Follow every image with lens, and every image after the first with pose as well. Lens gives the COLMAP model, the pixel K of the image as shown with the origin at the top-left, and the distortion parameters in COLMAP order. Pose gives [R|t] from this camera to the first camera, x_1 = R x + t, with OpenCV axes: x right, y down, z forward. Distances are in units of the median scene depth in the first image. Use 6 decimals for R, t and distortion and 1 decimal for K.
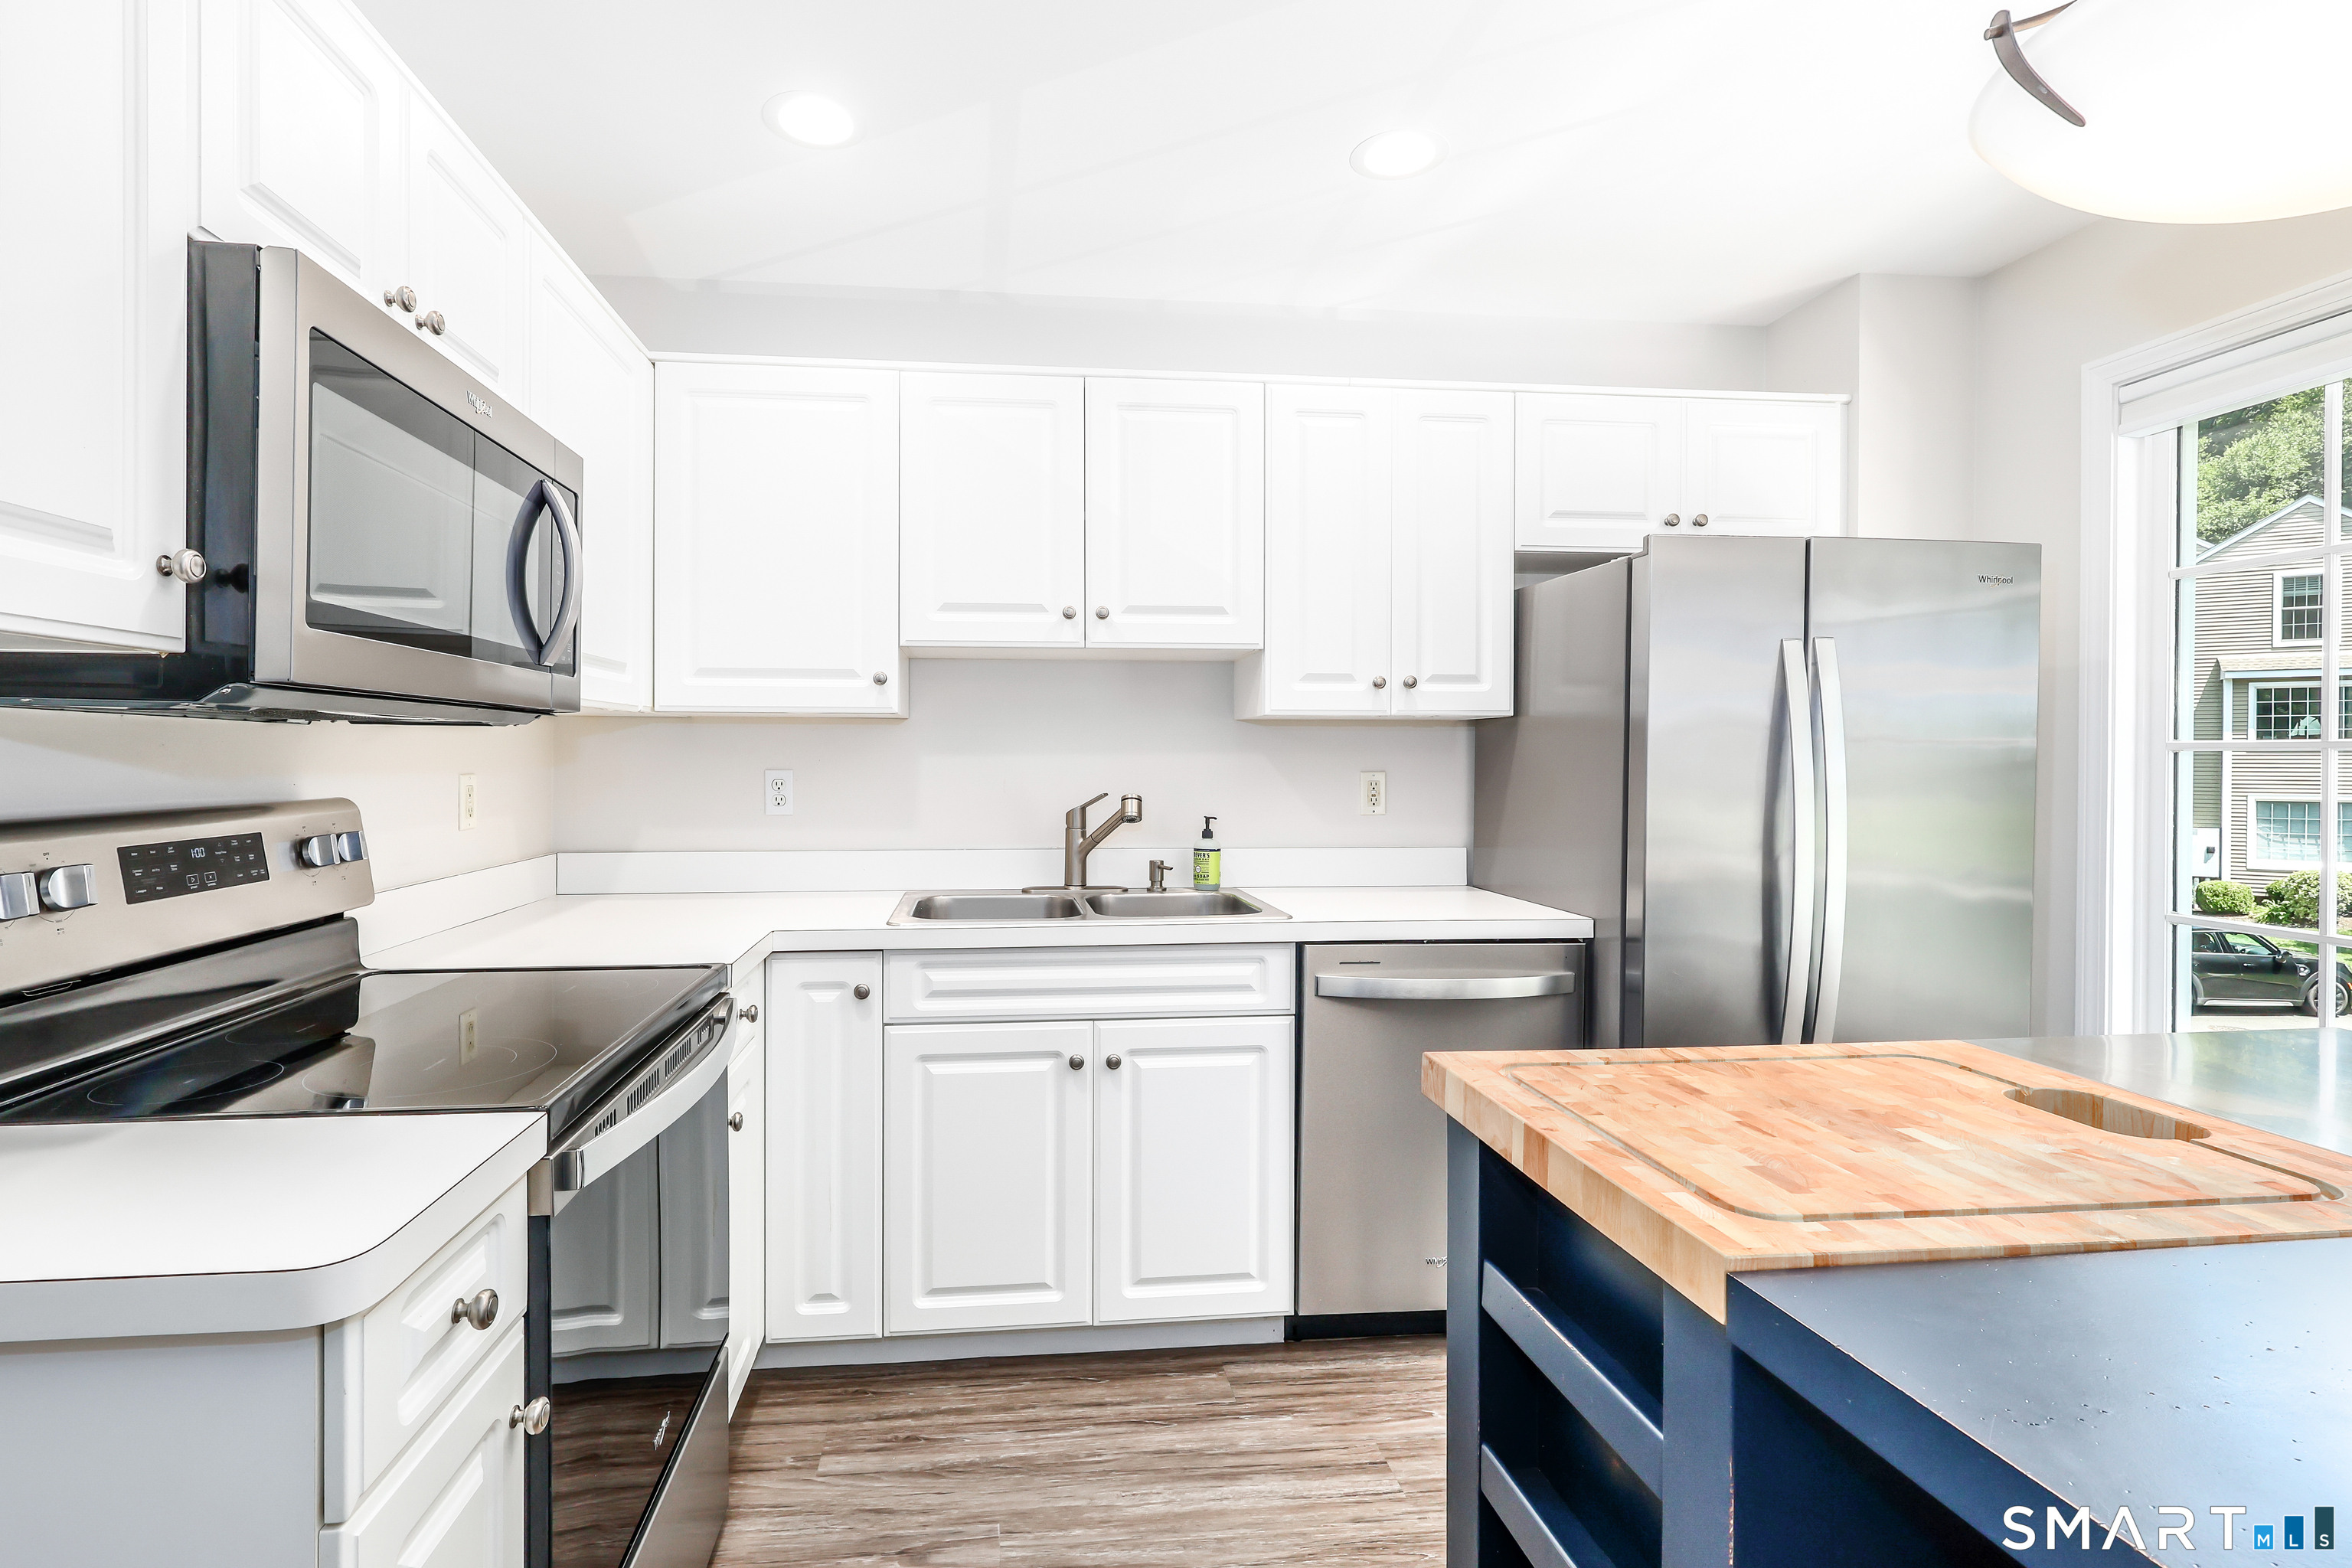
lens RADIAL K [[1126.3, 0, 1106.9], [0, 1126.3, 760.6], [0, 0, 1]] dist [0.001024, 0.000477]
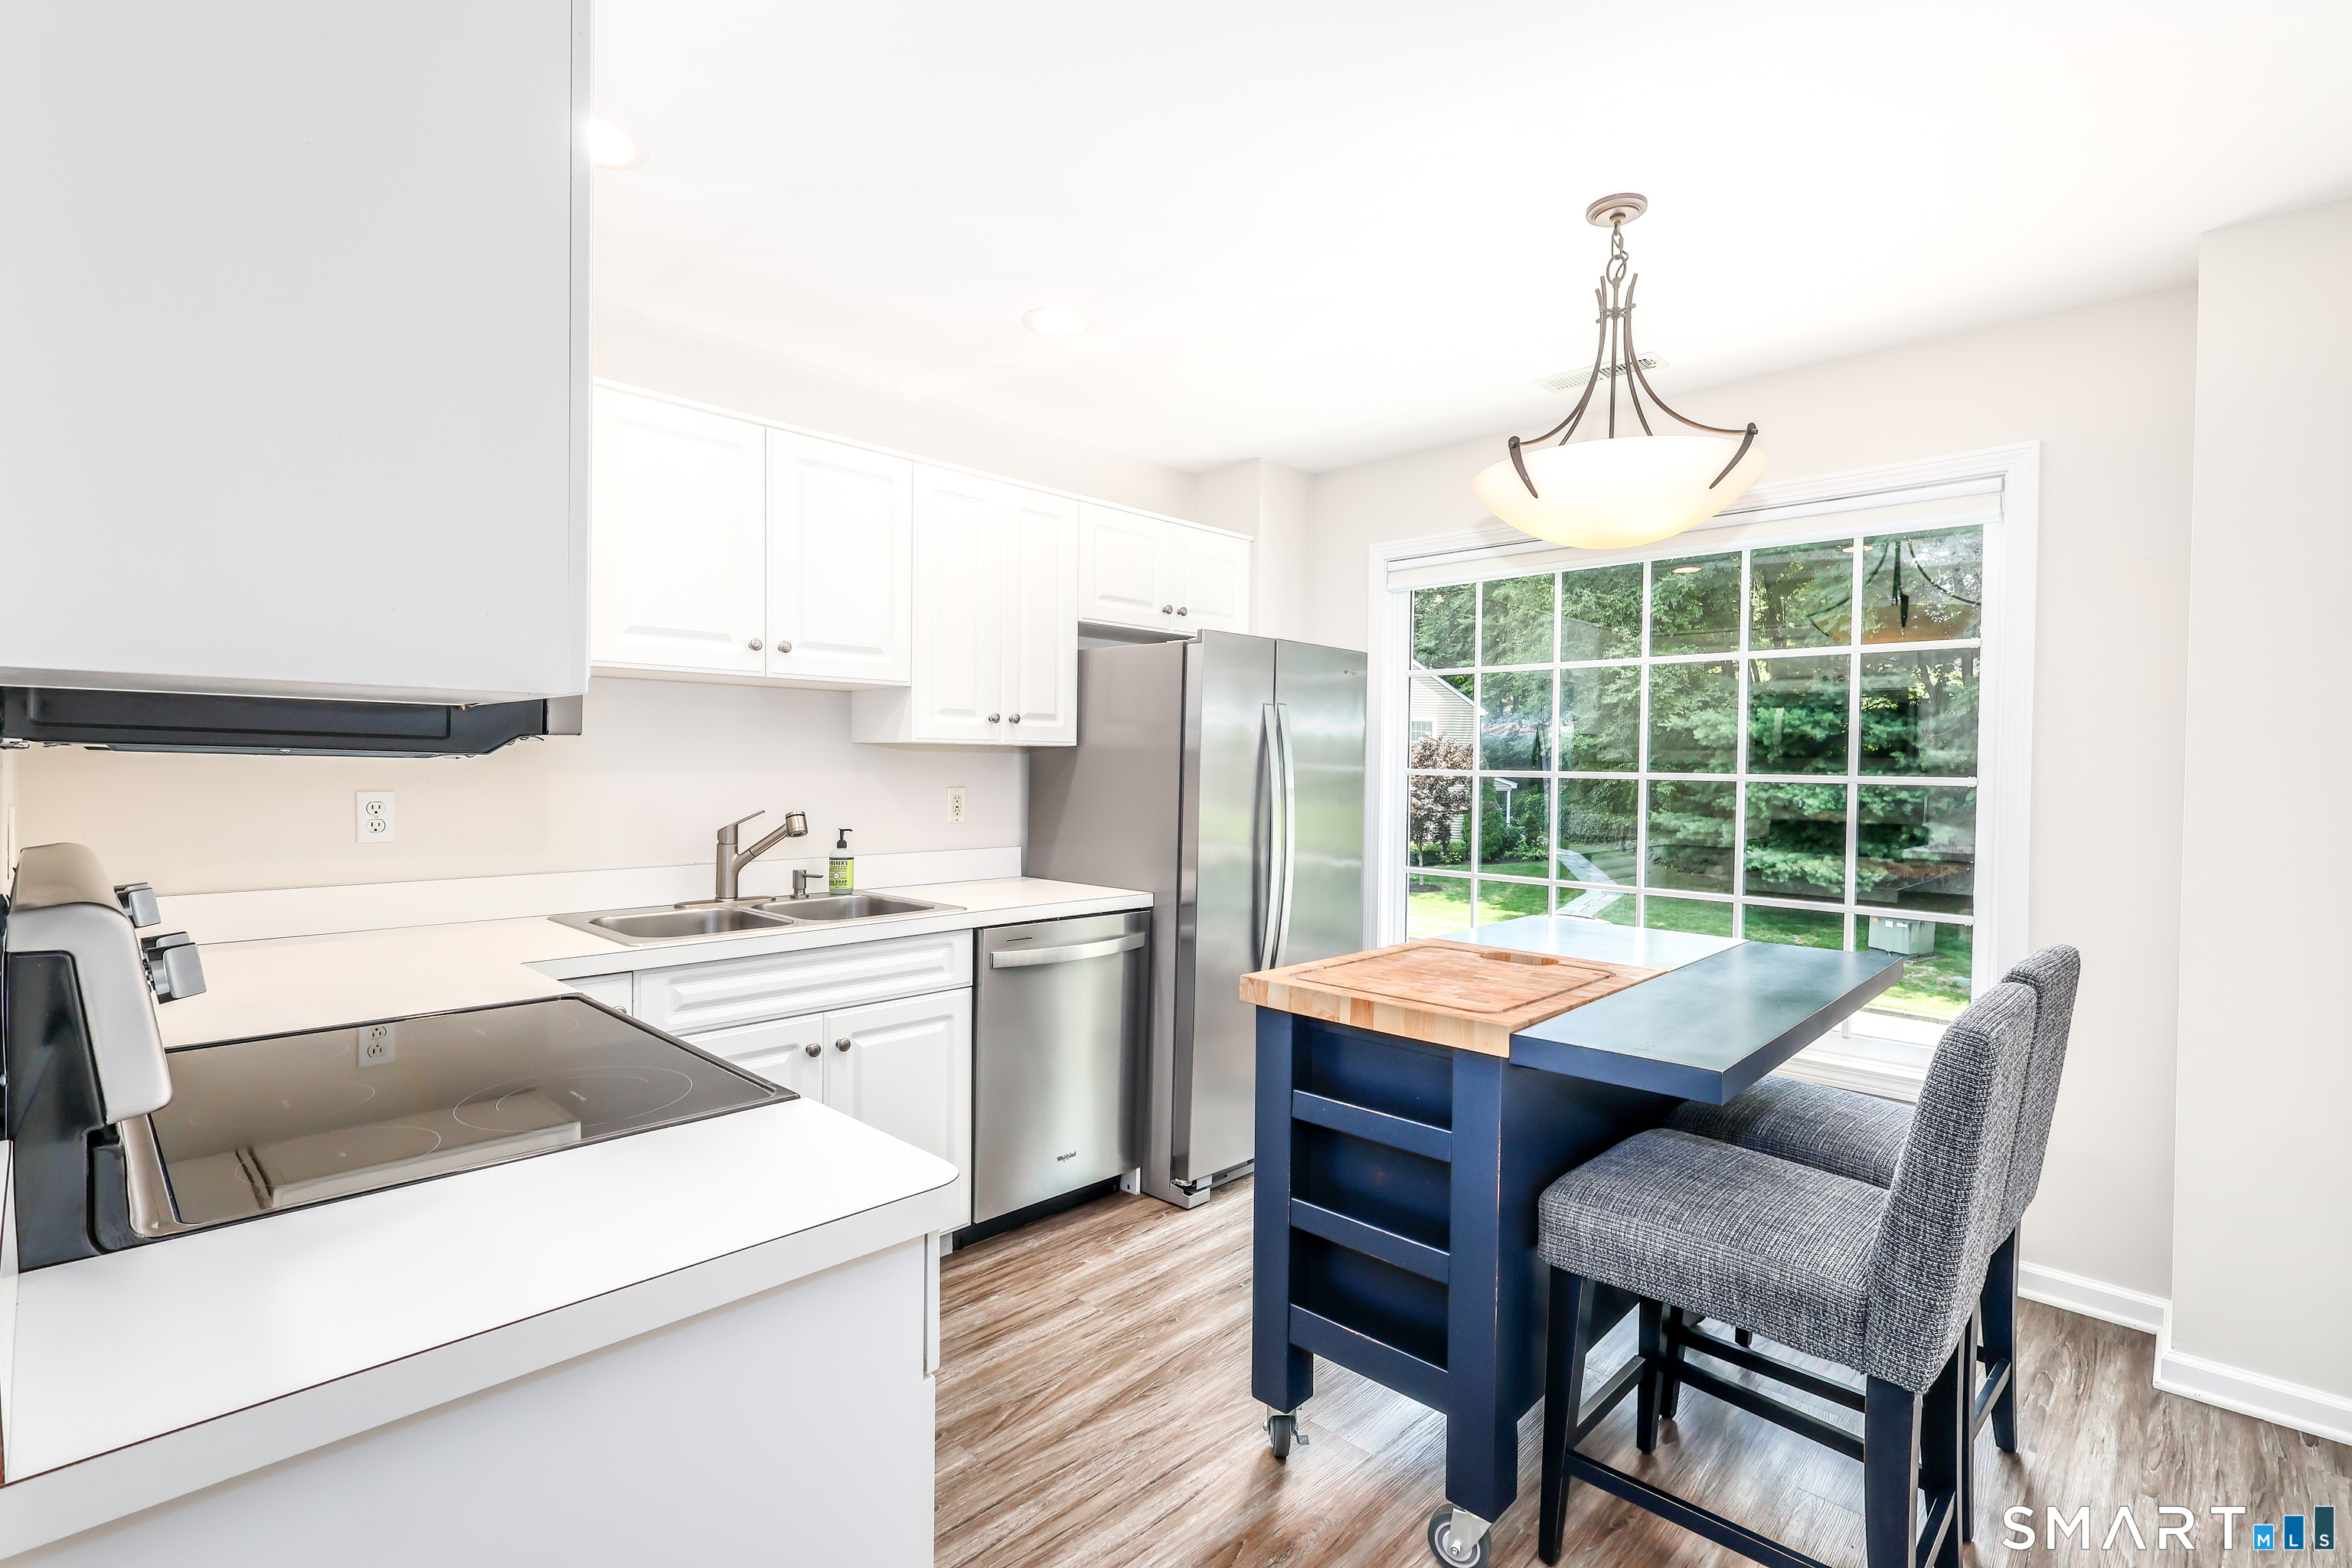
lens RADIAL K [[1095.5, 0, 1169.9], [0, 1095.5, 778.6], [0, 0, 1]] dist [0.001331, 0.000033]
pose [[0.764986, -0.002000, 0.644044, -0.414183], [-0.007854, 0.999892, 0.012434, -0.019290], [-0.643999, -0.014570, 0.764888, -0.061505]]
